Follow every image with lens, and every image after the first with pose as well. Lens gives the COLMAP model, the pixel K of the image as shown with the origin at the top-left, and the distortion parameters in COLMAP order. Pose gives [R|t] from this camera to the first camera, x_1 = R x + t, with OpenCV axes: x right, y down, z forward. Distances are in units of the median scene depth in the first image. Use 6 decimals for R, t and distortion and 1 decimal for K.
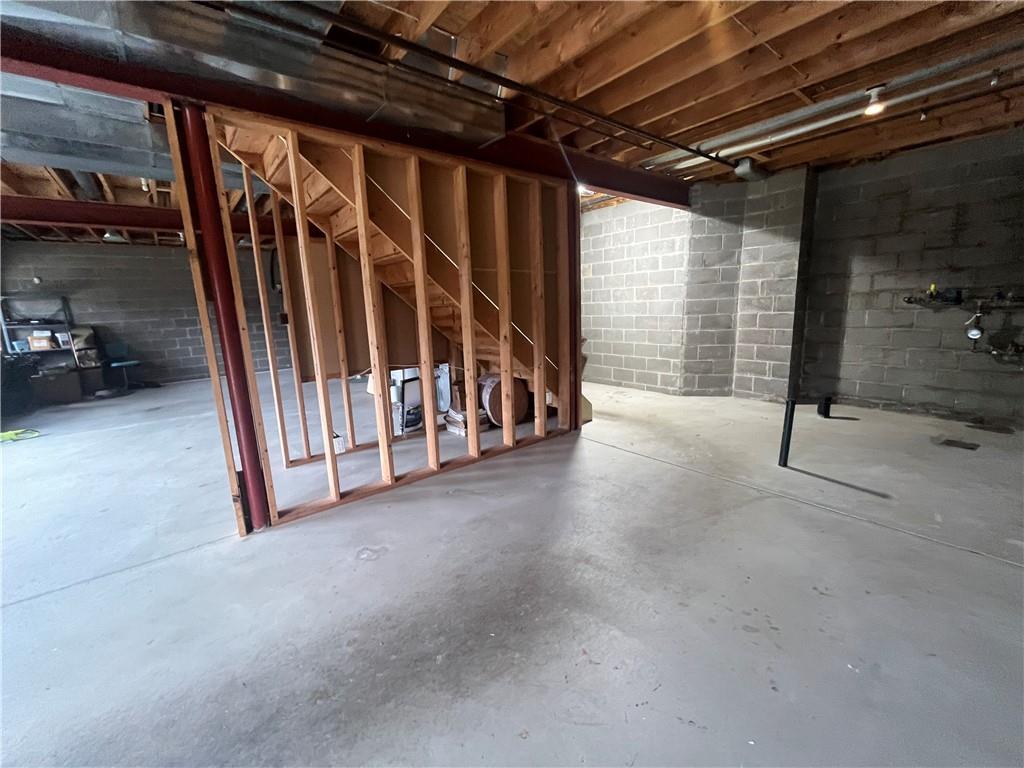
lens RADIAL K [[415.6, 0, 510.4], [0, 415.6, 386.0], [0, 0, 1]] dist [-0.002415, -0.000145]
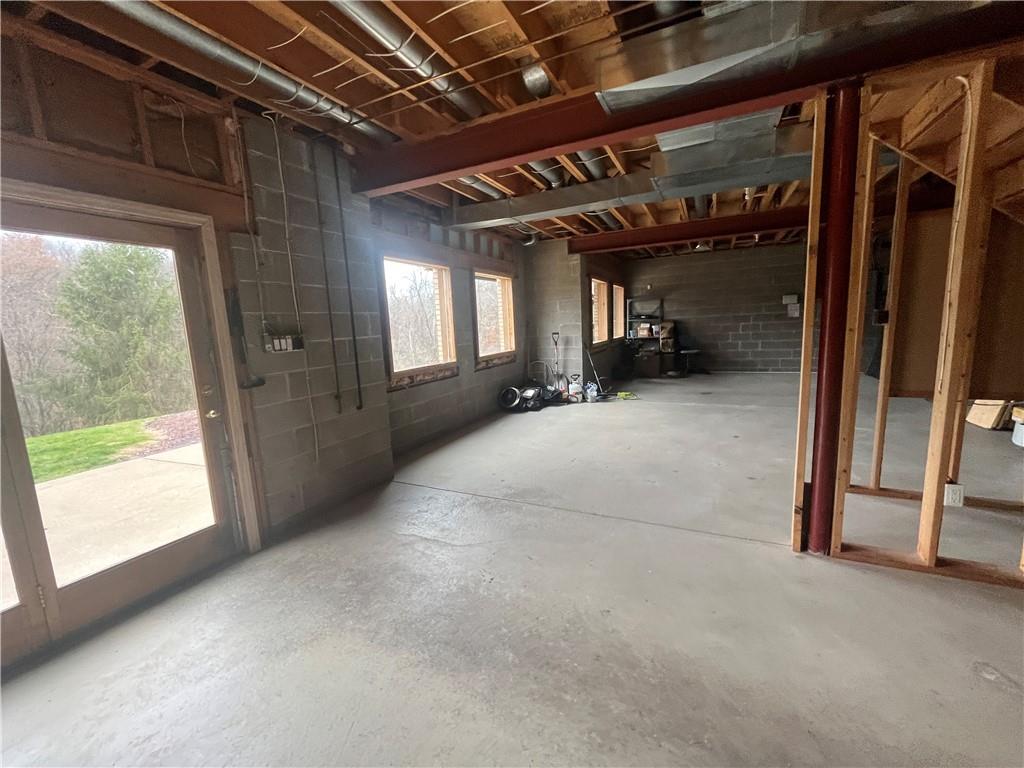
lens RADIAL K [[415.6, 0, 508.6], [0, 415.6, 385.9], [0, 0, 1]] dist [-0.002415, -0.000145]
pose [[0.428267, 0.154282, -0.890385, -0.102112], [-0.144871, 0.984295, 0.100872, -0.002623], [0.891964, 0.085791, 0.443892, -0.013521]]
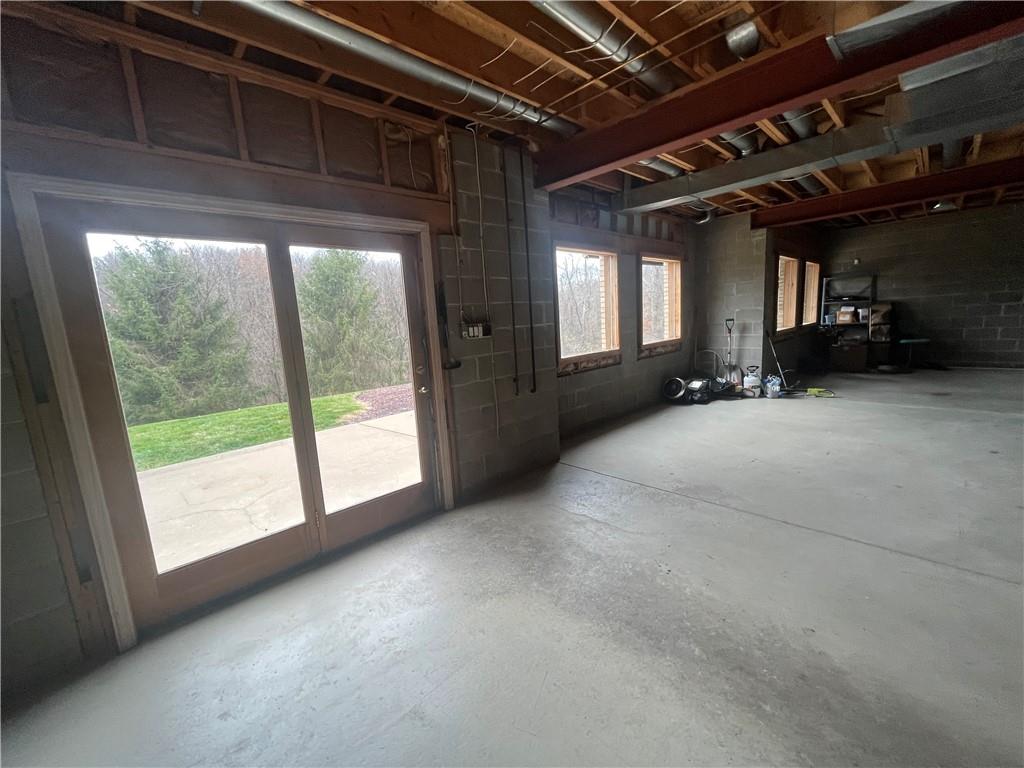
lens RADIAL K [[415.6, 0, 509.2], [0, 415.6, 385.7], [0, 0, 1]] dist [-0.002415, -0.000145]
pose [[0.095858, 0.191101, -0.976878, -0.099365], [-0.134398, 0.974896, 0.177525, 0.005766], [0.986280, 0.114273, 0.119135, -0.069721]]
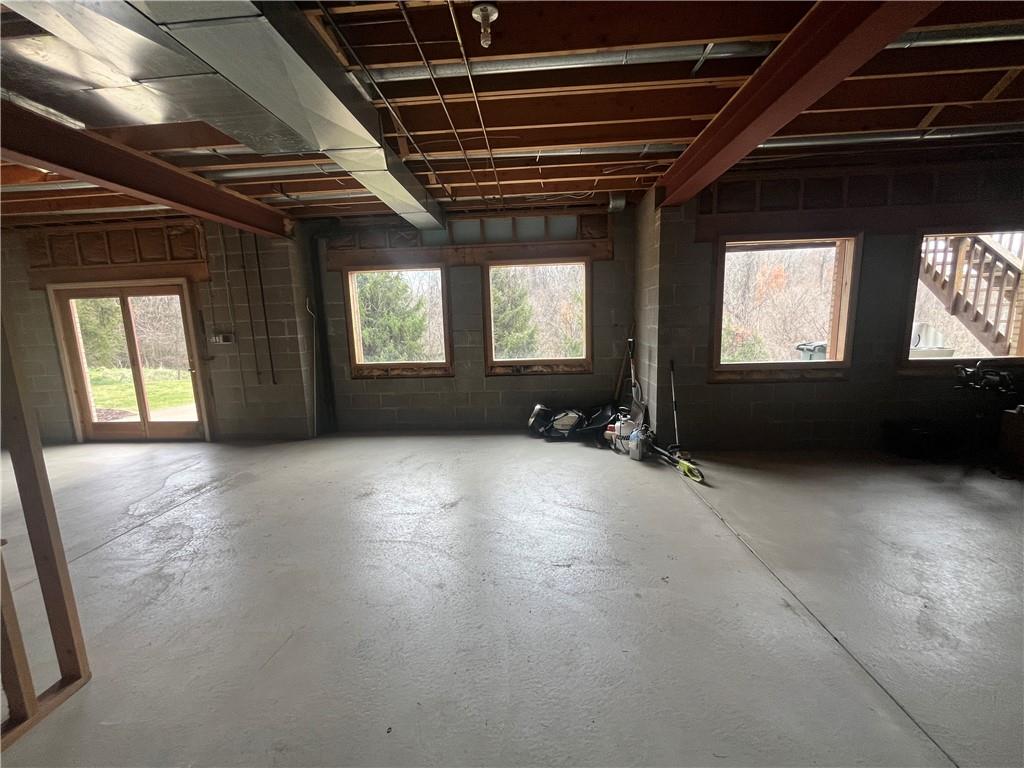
lens RADIAL K [[415.6, 0, 514.0], [0, 415.6, 381.7], [0, 0, 1]] dist [-0.002415, -0.000145]
pose [[-0.669178, 0.165507, -0.724436, -0.578986], [-0.088105, 0.950334, 0.298501, -0.297828], [0.737860, 0.263577, -0.621361, 1.528153]]
